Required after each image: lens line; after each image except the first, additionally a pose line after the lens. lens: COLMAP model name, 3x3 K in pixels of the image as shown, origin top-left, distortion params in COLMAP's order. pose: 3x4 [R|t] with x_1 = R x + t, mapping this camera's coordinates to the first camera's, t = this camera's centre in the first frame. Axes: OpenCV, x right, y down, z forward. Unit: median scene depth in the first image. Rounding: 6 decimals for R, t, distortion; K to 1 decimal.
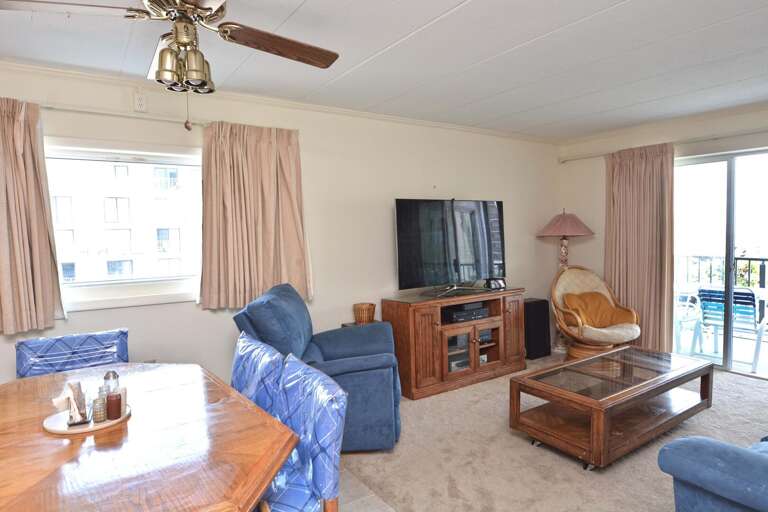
lens RADIAL K [[463.6, 0, 384.0], [0, 463.6, 256.0], [0, 0, 1]] dist [-0.015309, -0.000533]
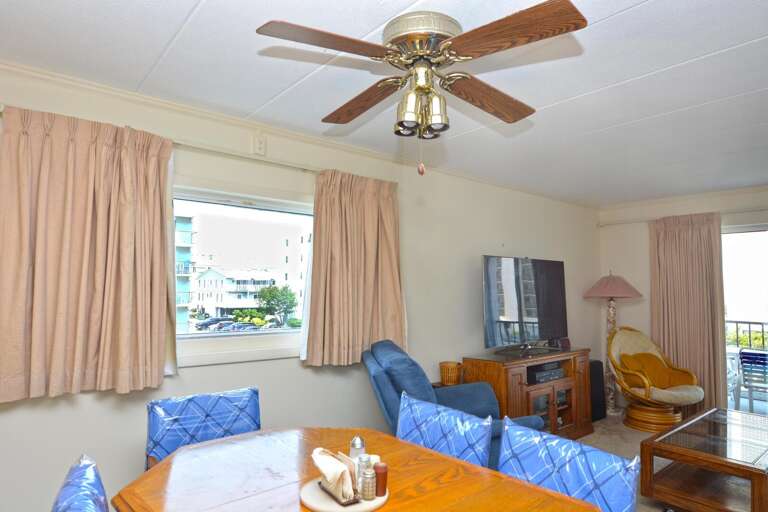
lens RADIAL K [[463.6, 0, 384.0], [0, 463.6, 256.0], [0, 0, 1]] dist [-0.015309, -0.000533]
pose [[0.994477, 0.034728, 0.099040, -0.257020], [-0.021998, 0.991678, -0.126848, 0.008164], [-0.102621, 0.123969, 0.986965, 0.035988]]
